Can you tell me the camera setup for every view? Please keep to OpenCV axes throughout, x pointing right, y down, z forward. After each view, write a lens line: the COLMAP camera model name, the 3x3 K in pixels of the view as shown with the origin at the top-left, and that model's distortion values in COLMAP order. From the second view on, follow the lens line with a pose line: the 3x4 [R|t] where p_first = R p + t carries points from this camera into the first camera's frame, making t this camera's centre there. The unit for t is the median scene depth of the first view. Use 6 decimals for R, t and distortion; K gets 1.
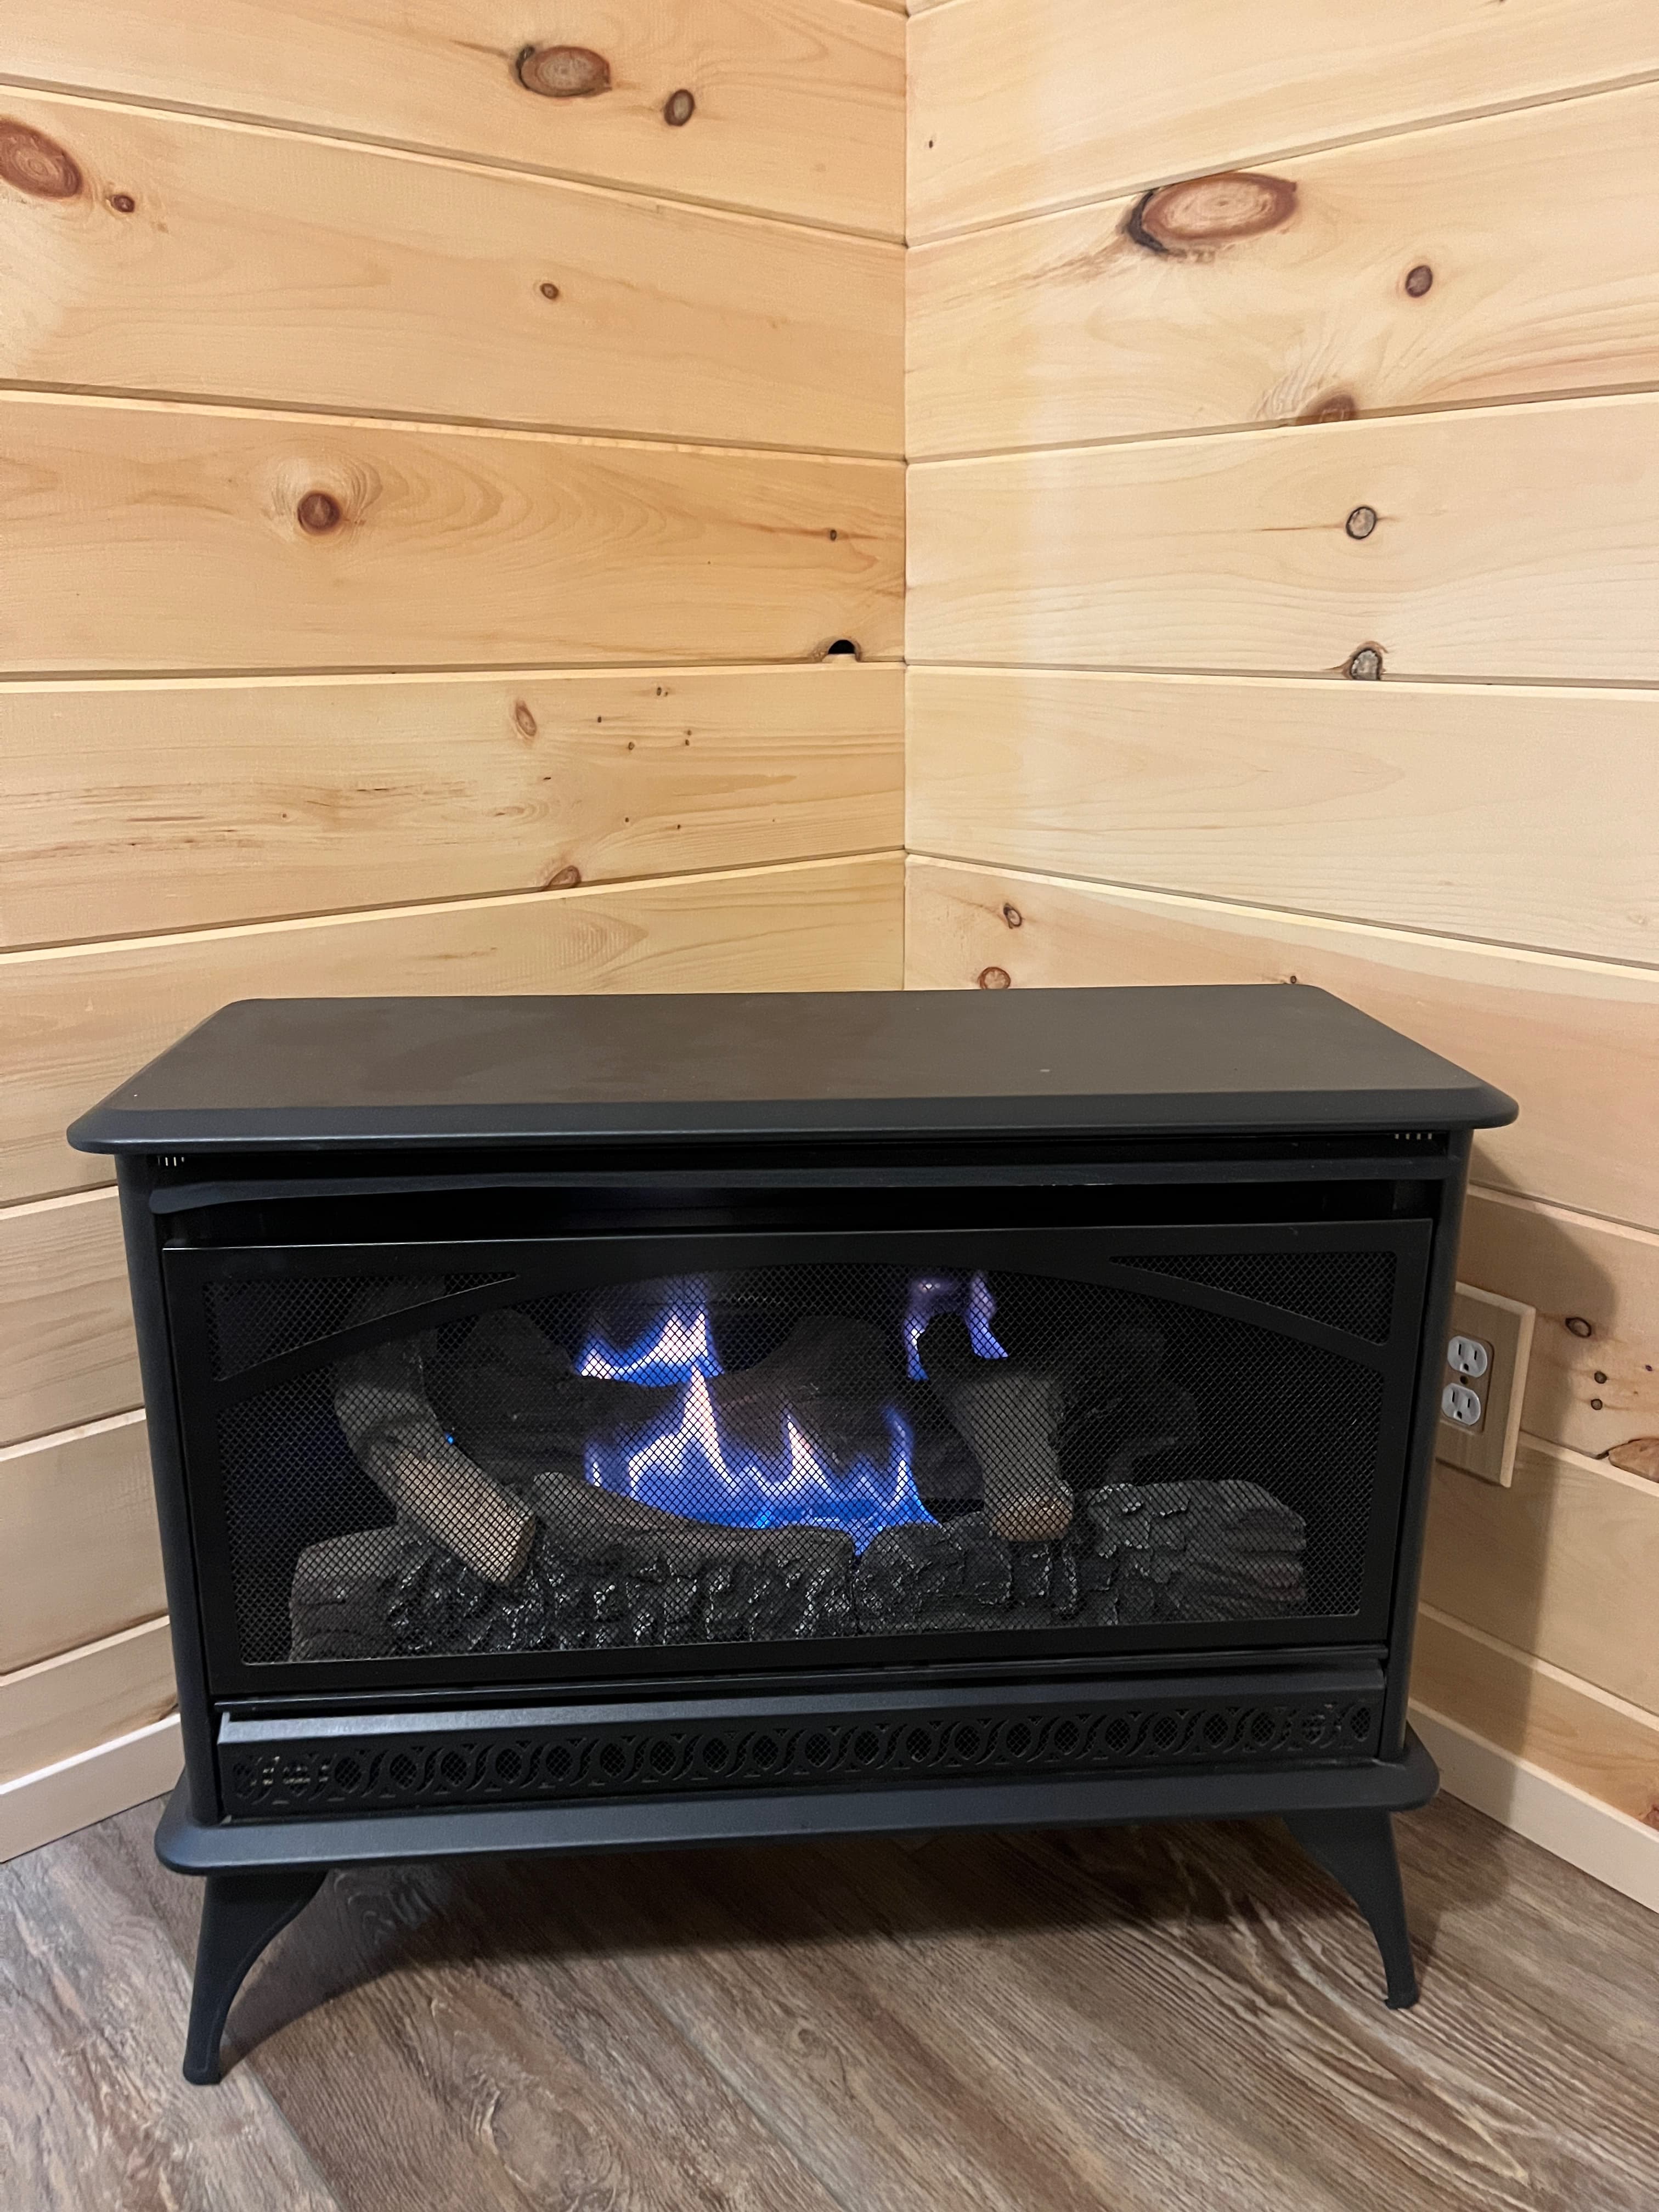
lens RADIAL K [[1653.2, 0, 824.4], [0, 1653.2, 1102.1], [0, 0, 1]] dist [0.012651, -0.011921]
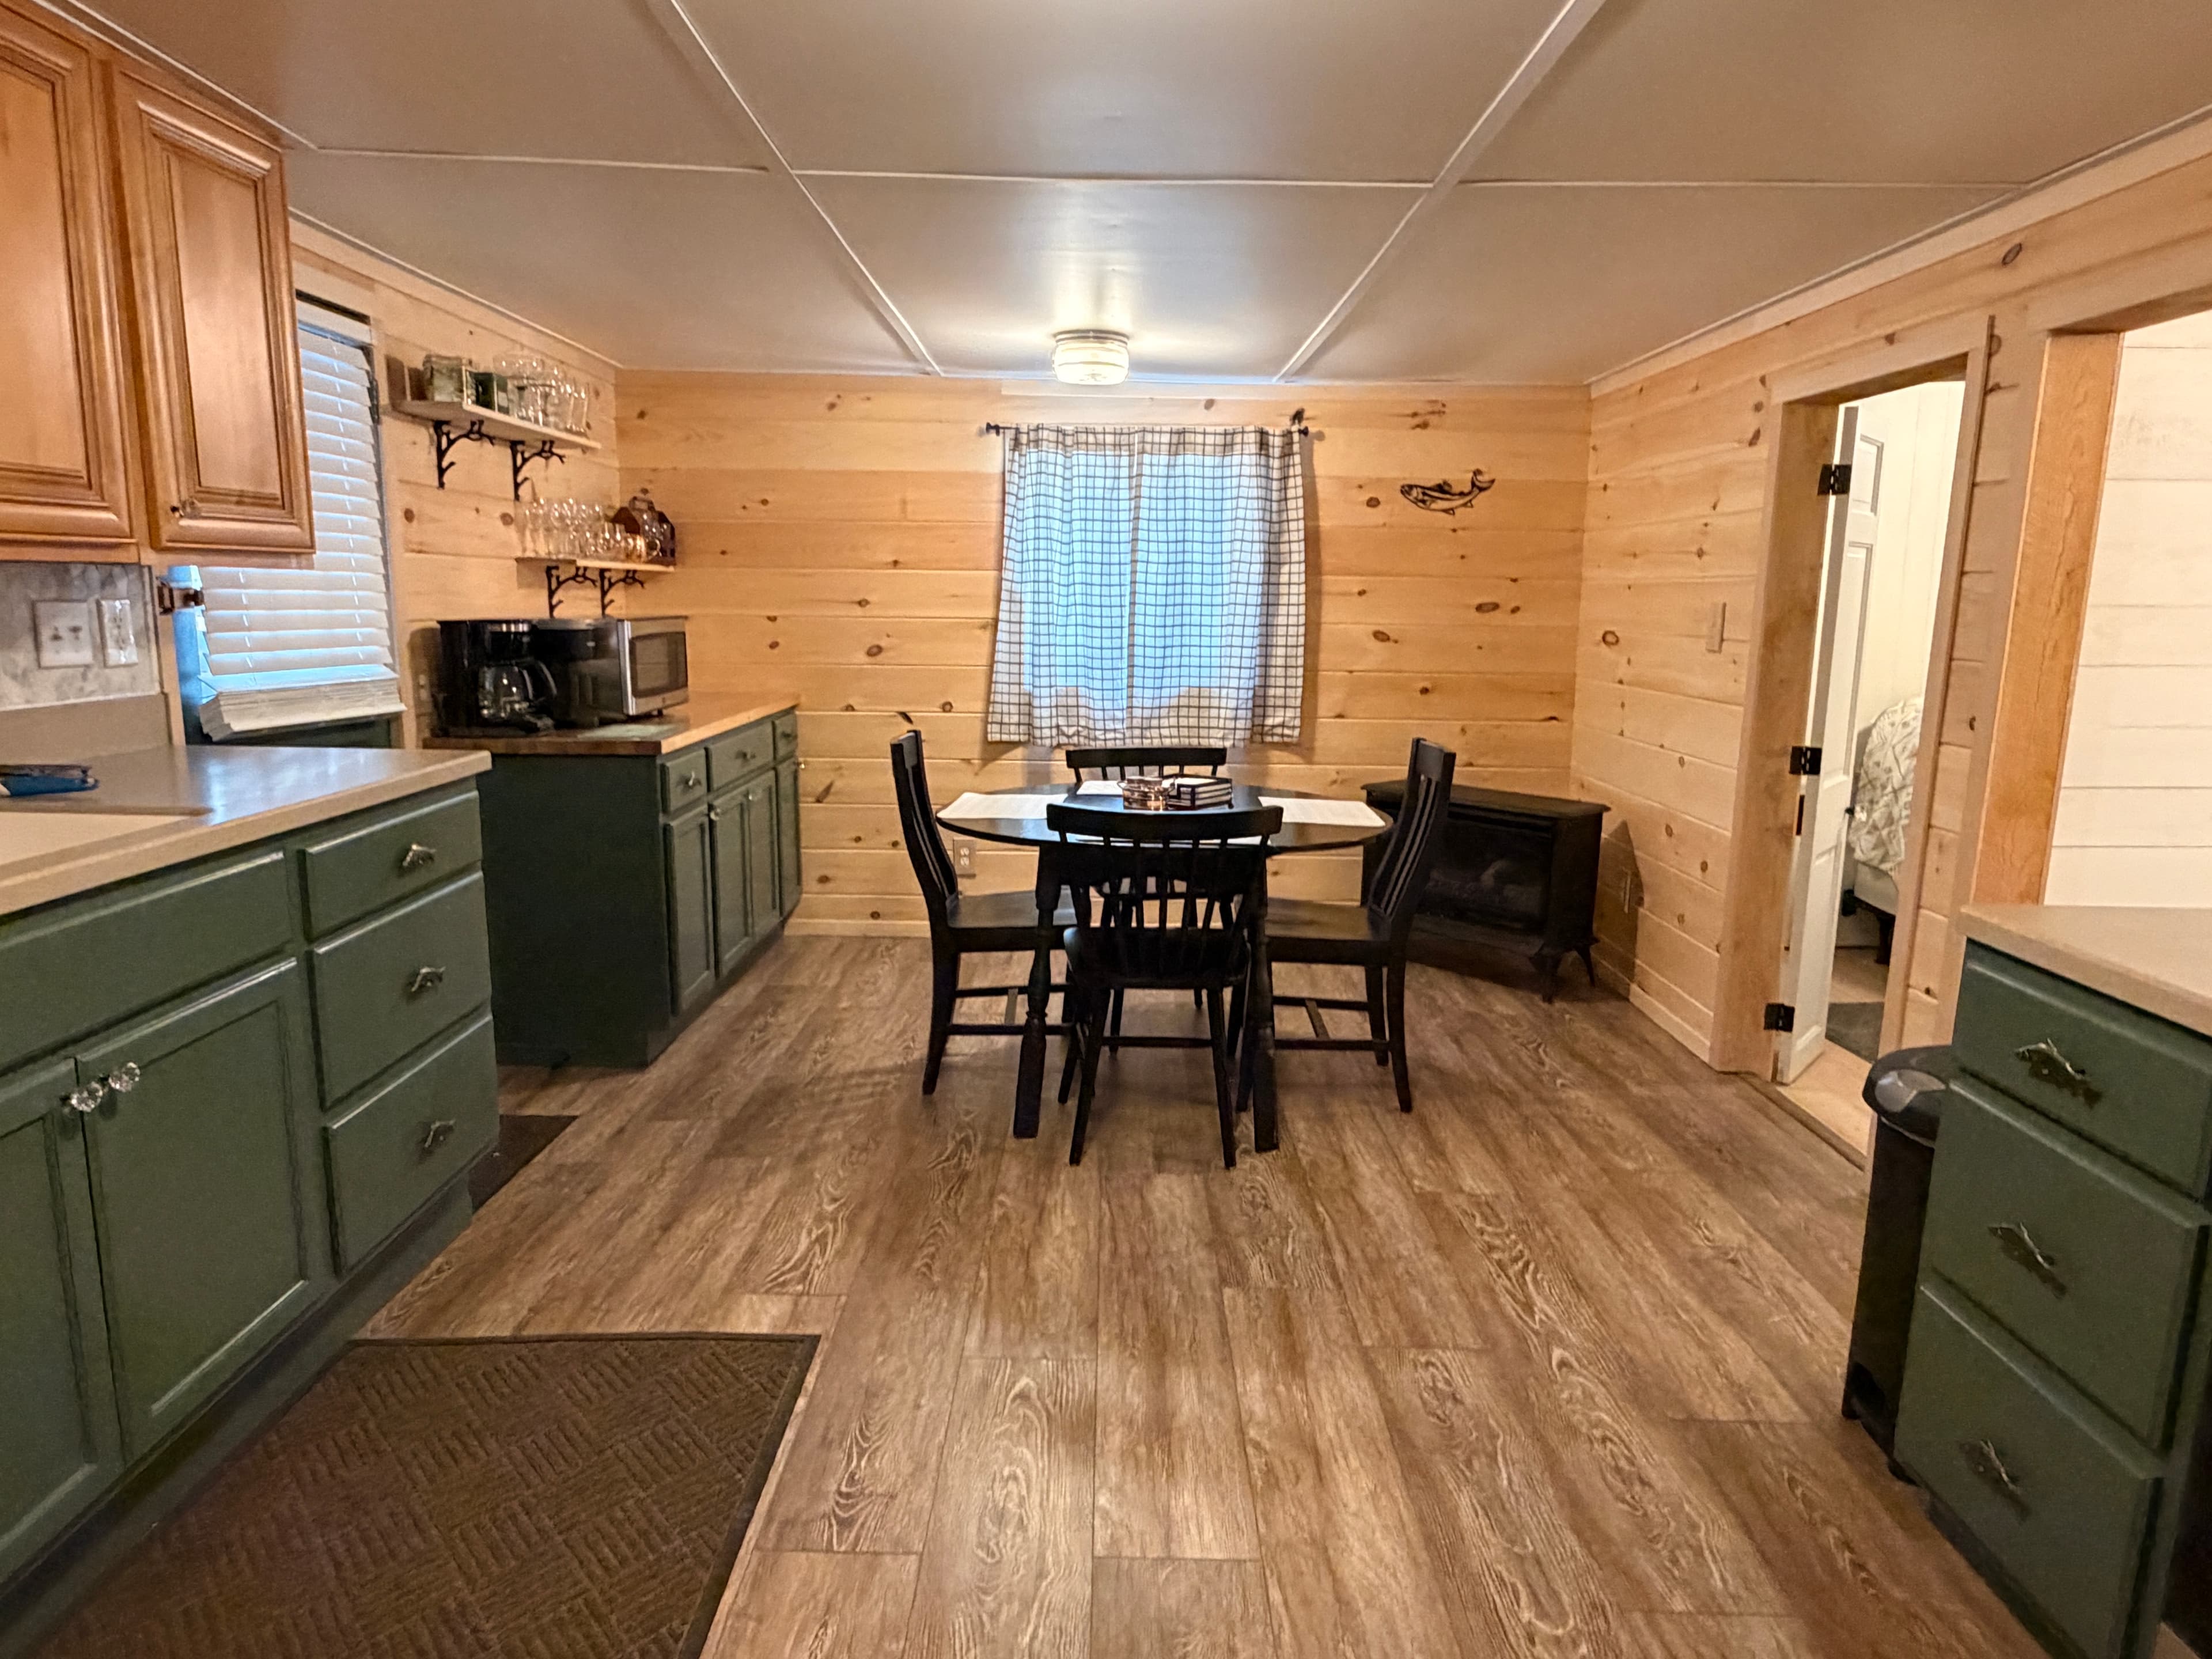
lens RADIAL K [[1341.5, 0, 1108.8], [0, 1341.5, 820.4], [0, 0, 1]] dist [-0.007588, -0.001002]
pose [[0.762648, 0.123613, -0.634892, 1.551436], [-0.201050, 0.978250, -0.051042, 0.432588], [0.614774, 0.166572, 0.770913, -2.613270]]
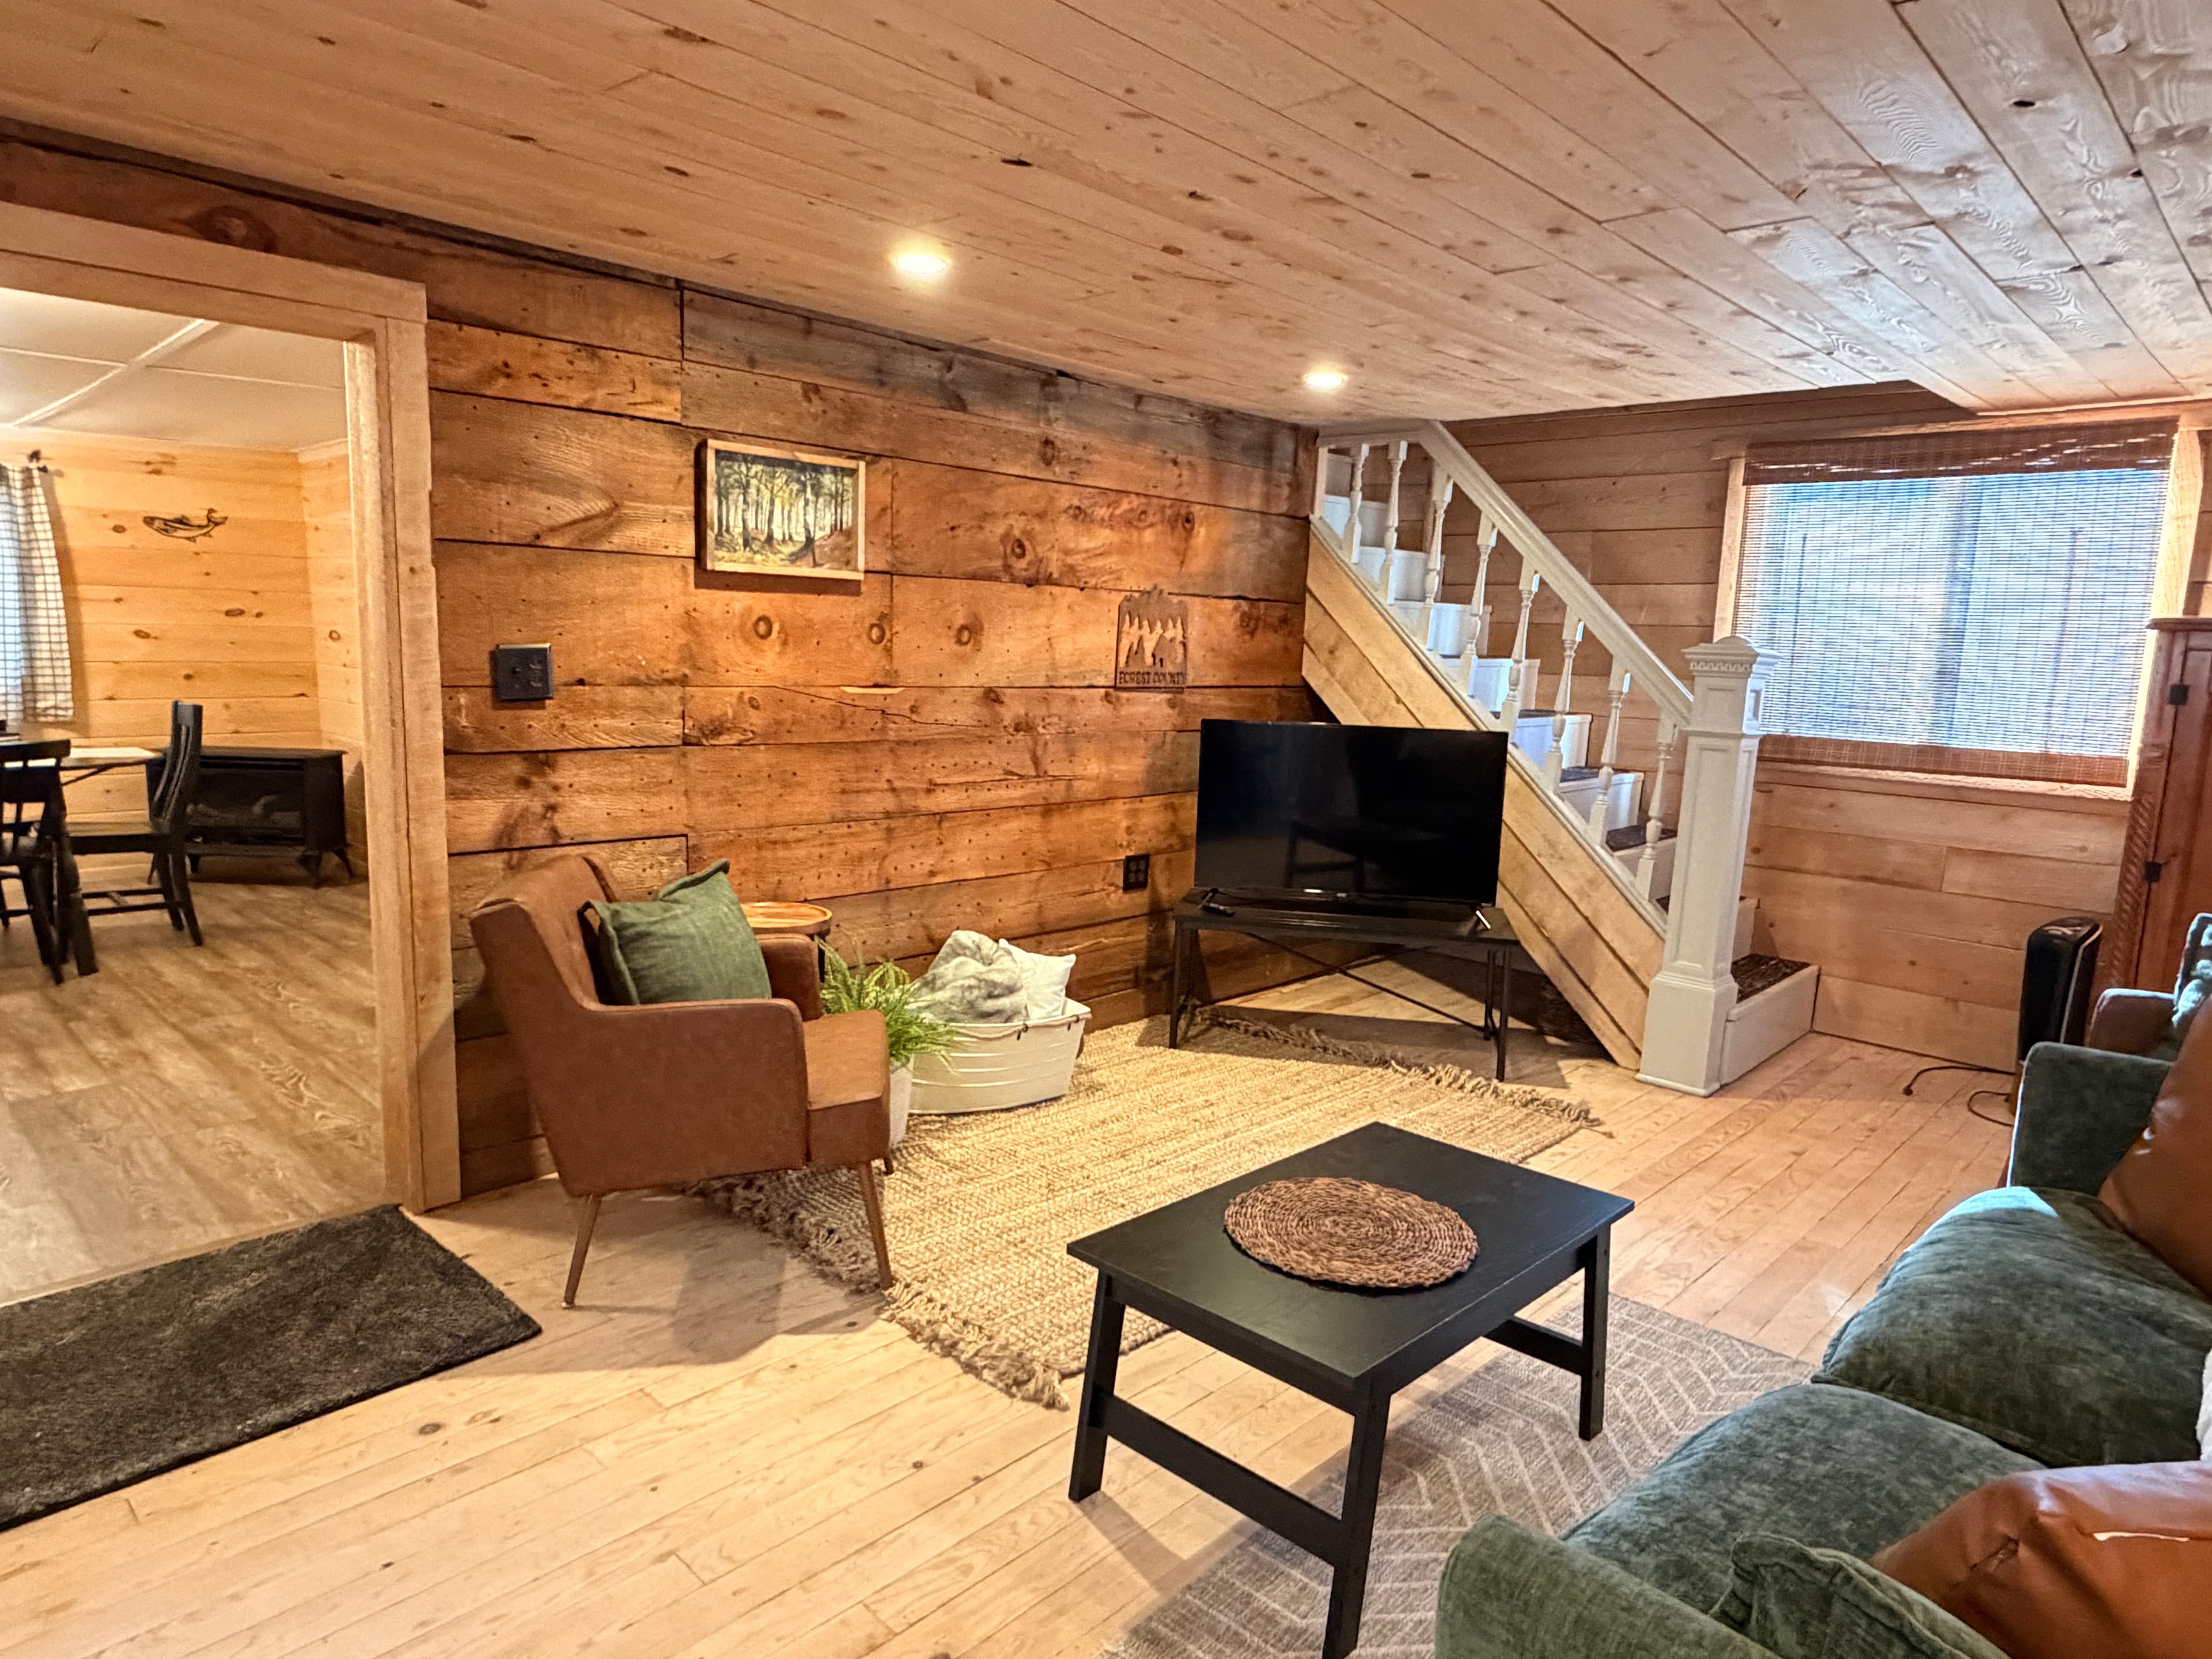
lens RADIAL K [[1344.6, 0, 1101.6], [0, 1344.6, 846.9], [0, 0, 1]] dist [0.000083, -0.000572]
pose [[0.994820, 0.015838, 0.100407, 2.660466], [-0.003018, 0.991953, -0.126573, 0.948669], [-0.101604, 0.125614, 0.986863, -4.381379]]
